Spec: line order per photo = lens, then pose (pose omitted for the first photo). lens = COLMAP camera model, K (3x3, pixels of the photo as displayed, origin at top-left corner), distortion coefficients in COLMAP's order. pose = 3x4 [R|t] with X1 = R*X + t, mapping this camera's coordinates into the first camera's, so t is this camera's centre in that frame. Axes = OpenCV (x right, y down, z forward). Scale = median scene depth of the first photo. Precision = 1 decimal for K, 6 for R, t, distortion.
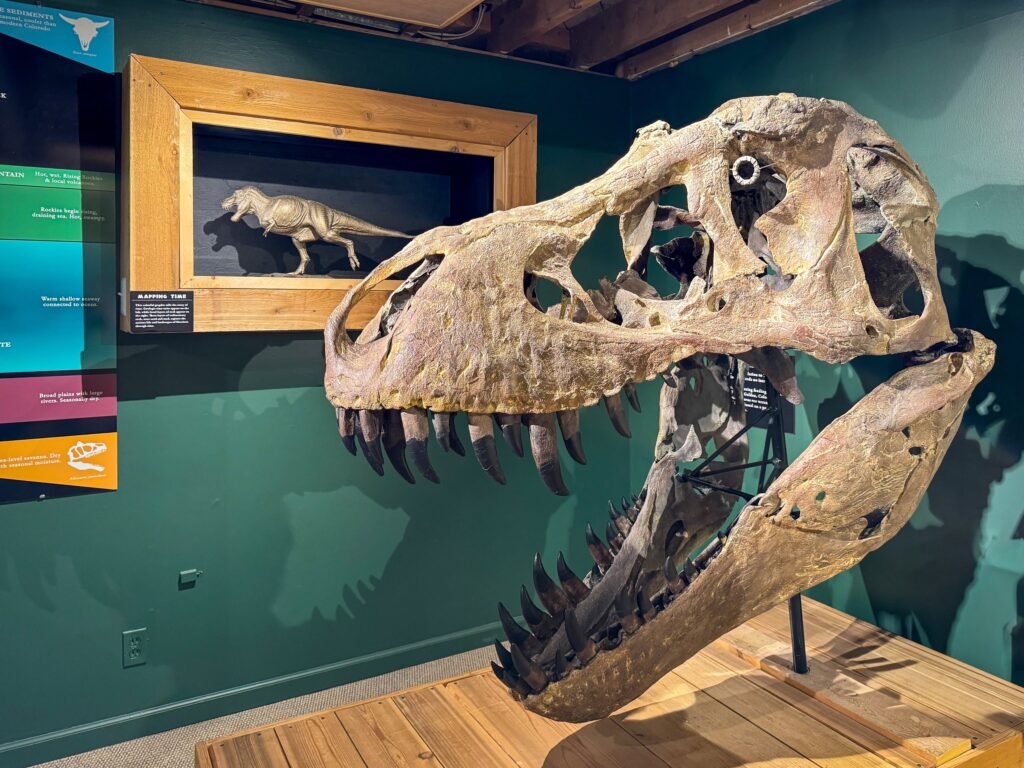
lens RADIAL K [[726.4, 0, 503.5], [0, 726.4, 369.9], [0, 0, 1]] dist [0.049549, -0.059374]
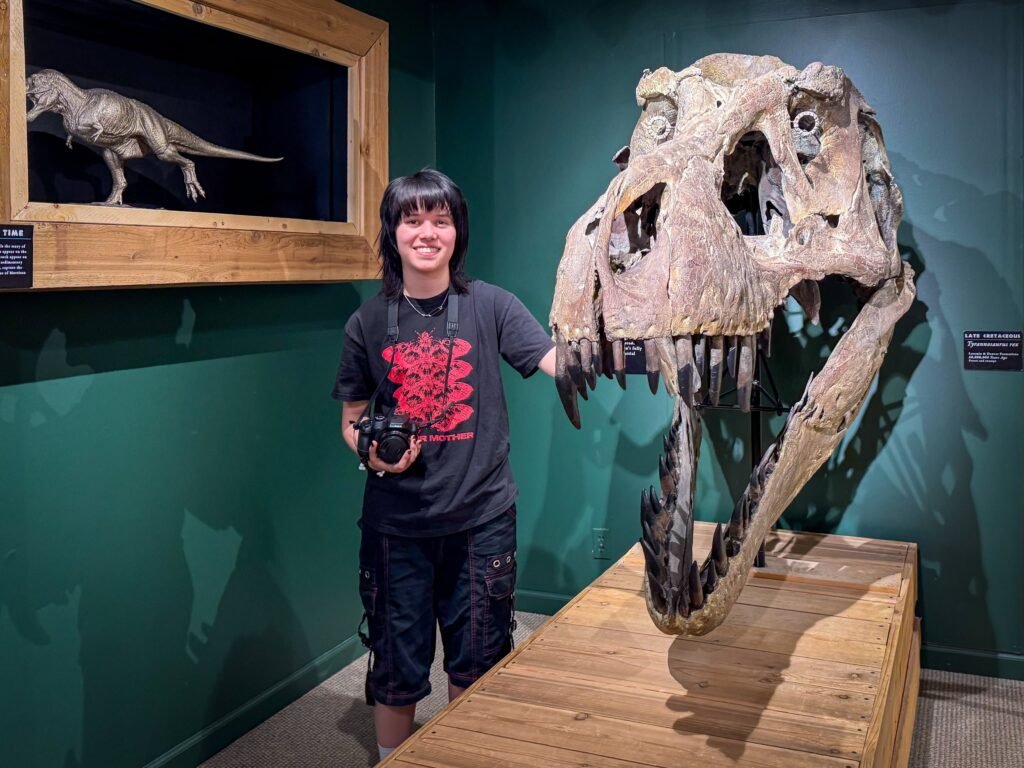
lens RADIAL K [[885.6, 0, 611.4], [0, 885.6, 382.0], [0, 0, 1]] dist [0.086359, -0.129273]
pose [[0.775146, -0.092007, 0.625047, -0.526766], [0.070576, 0.995757, 0.059050, 0.020519], [-0.627828, -0.001659, 0.778351, 0.049980]]
